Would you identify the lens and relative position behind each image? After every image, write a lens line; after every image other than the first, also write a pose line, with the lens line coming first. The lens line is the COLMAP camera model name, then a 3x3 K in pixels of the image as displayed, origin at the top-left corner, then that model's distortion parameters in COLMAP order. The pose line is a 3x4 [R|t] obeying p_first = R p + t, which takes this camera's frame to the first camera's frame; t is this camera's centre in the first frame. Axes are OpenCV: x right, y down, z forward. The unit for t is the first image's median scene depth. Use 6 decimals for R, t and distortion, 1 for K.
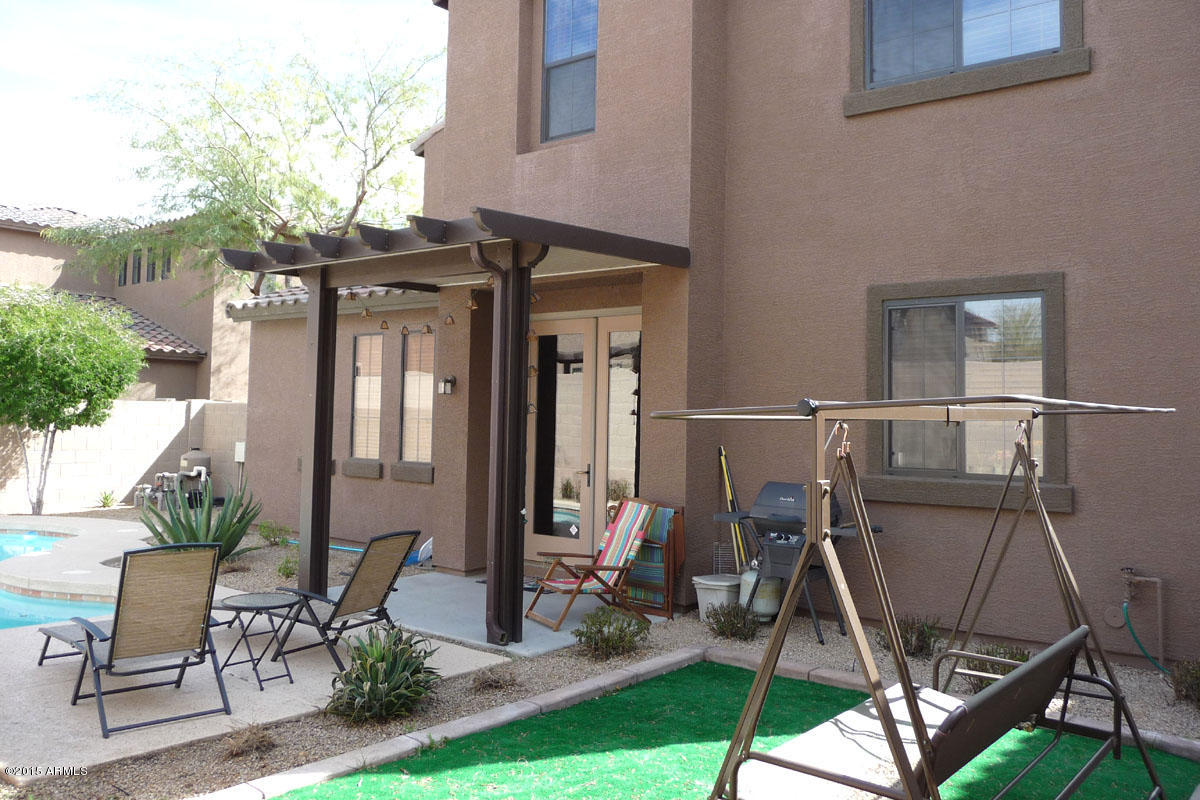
lens RADIAL K [[992.0, 0, 605.7], [0, 992.0, 366.4], [0, 0, 1]] dist [-0.072076, 0.075495]
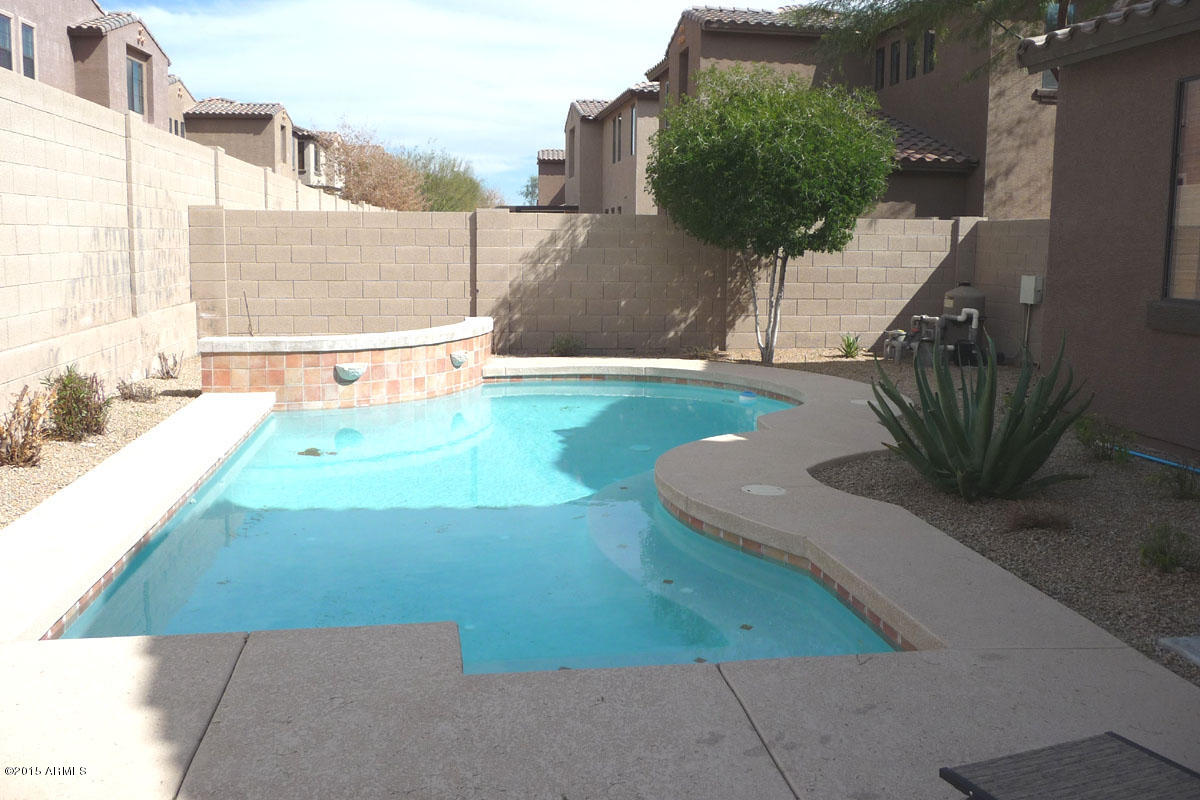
lens RADIAL K [[992.0, 0, 605.7], [0, 992.0, 366.4], [0, 0, 1]] dist [-0.072076, 0.075495]
pose [[0.737620, 0.070950, -0.671478, -0.130278], [0.041791, 0.987760, 0.150276, 0.026057], [0.673921, -0.138908, 0.725627, 0.307121]]
